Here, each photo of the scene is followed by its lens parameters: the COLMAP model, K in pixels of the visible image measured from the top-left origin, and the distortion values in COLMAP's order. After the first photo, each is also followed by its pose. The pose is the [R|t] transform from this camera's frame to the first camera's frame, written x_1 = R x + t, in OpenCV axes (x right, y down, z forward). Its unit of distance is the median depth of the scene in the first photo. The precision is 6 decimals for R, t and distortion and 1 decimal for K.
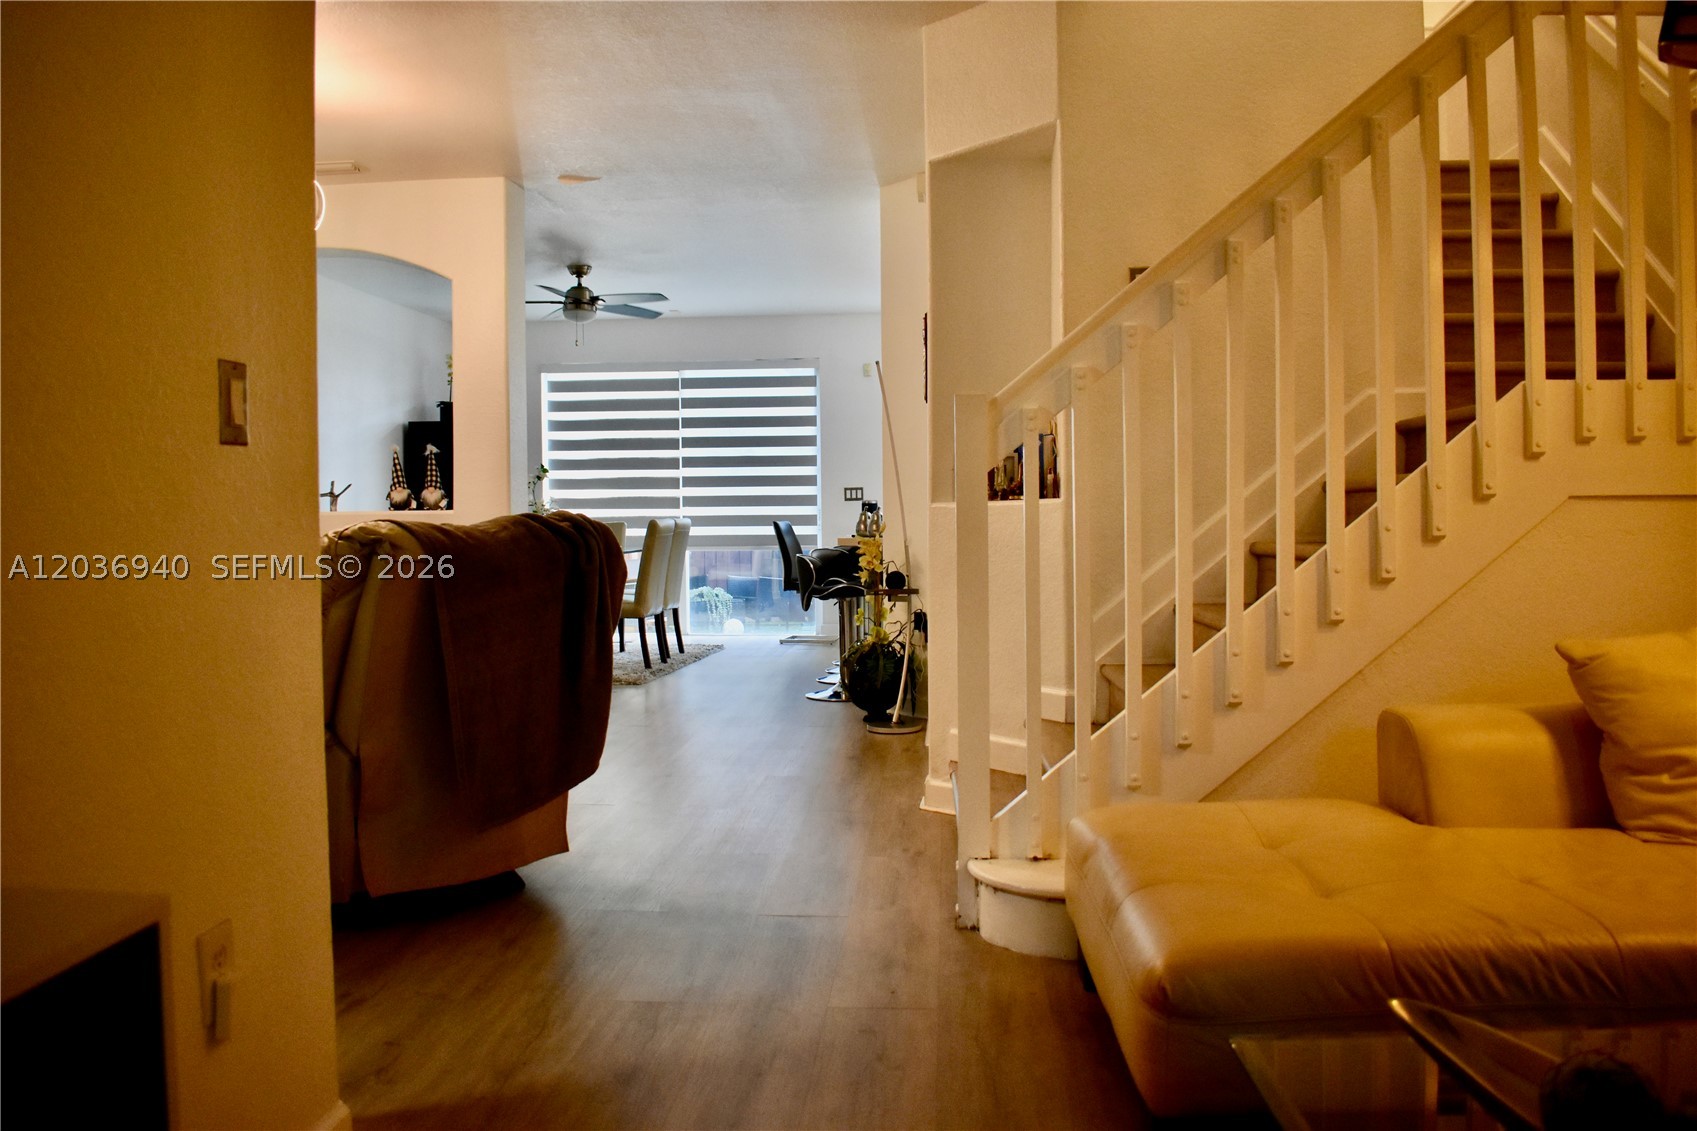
lens RADIAL K [[1319.4, 0, 850.3], [0, 1319.4, 556.5], [0, 0, 1]] dist [-0.090429, 0.003409]
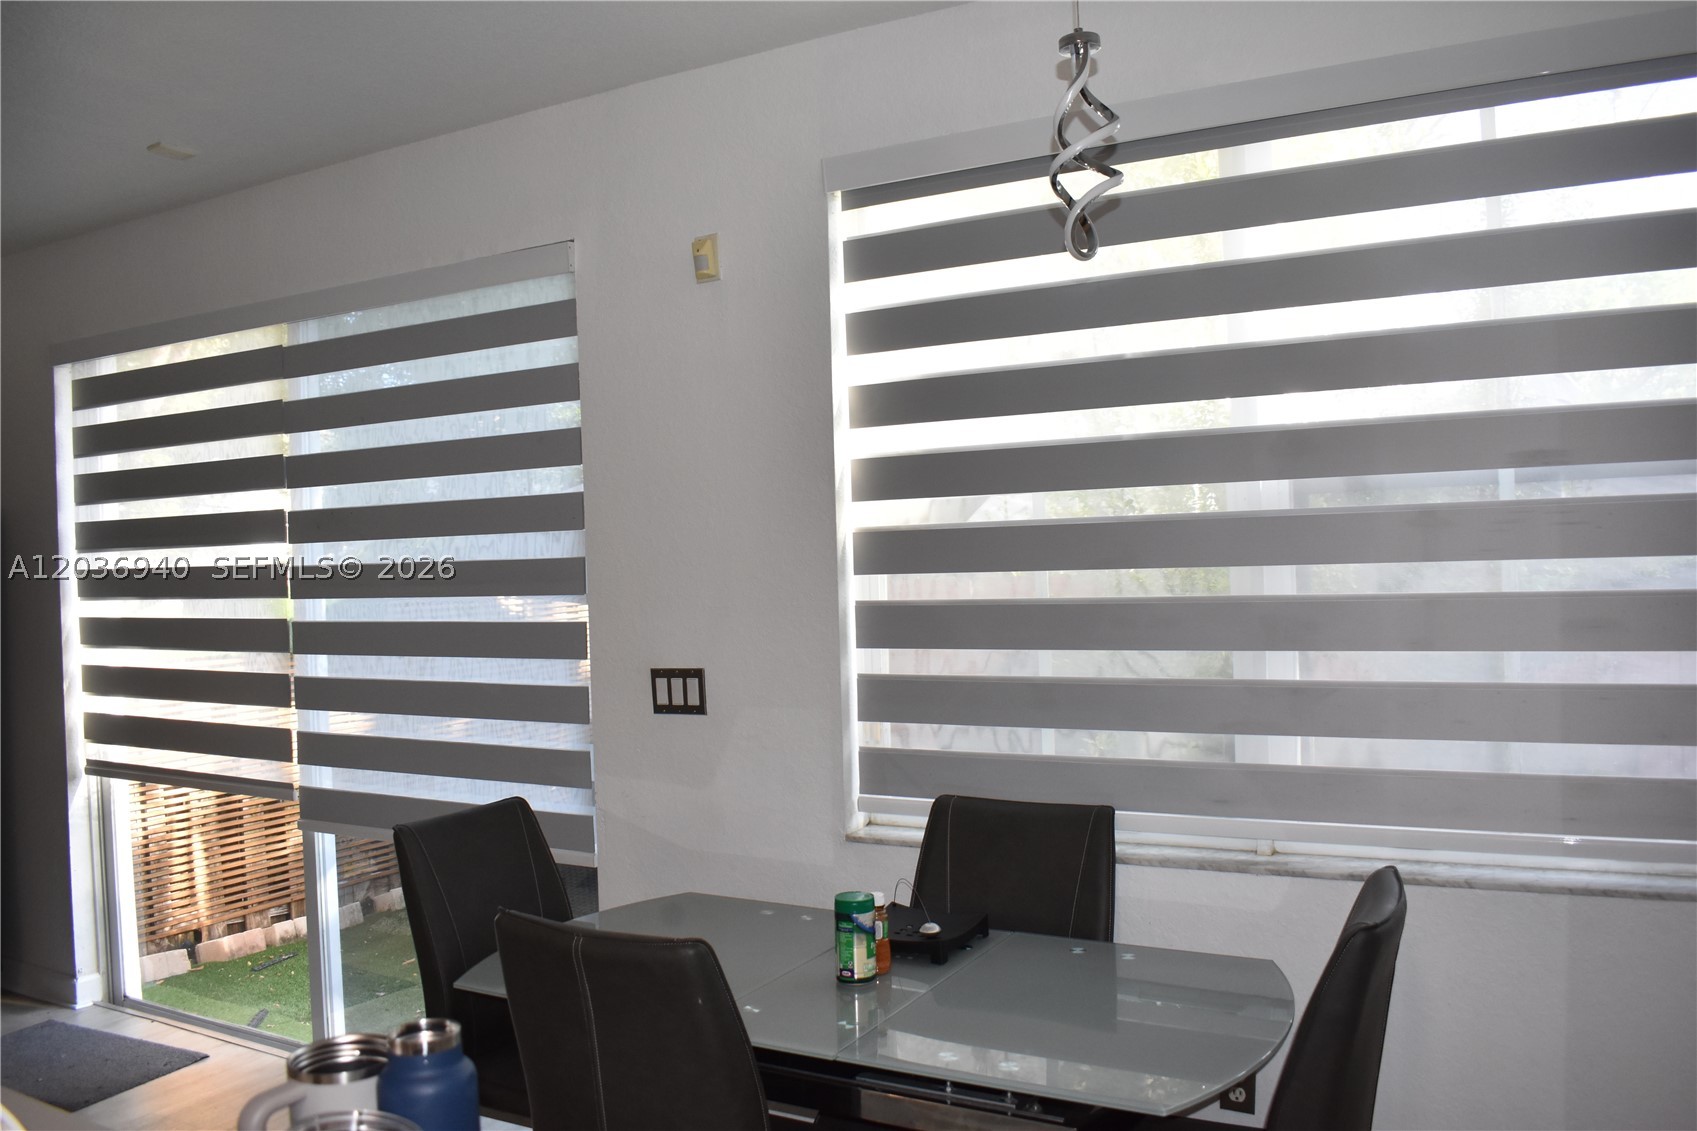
lens RADIAL K [[1368.7, 0, 852.7], [0, 1368.7, 553.0], [0, 0, 1]] dist [-0.091387, 0.013161]
pose [[0.905368, -0.014561, -0.424379, 0.233335], [0.003323, 0.999624, -0.027209, -0.097825], [0.424615, 0.023224, 0.905076, 1.046023]]
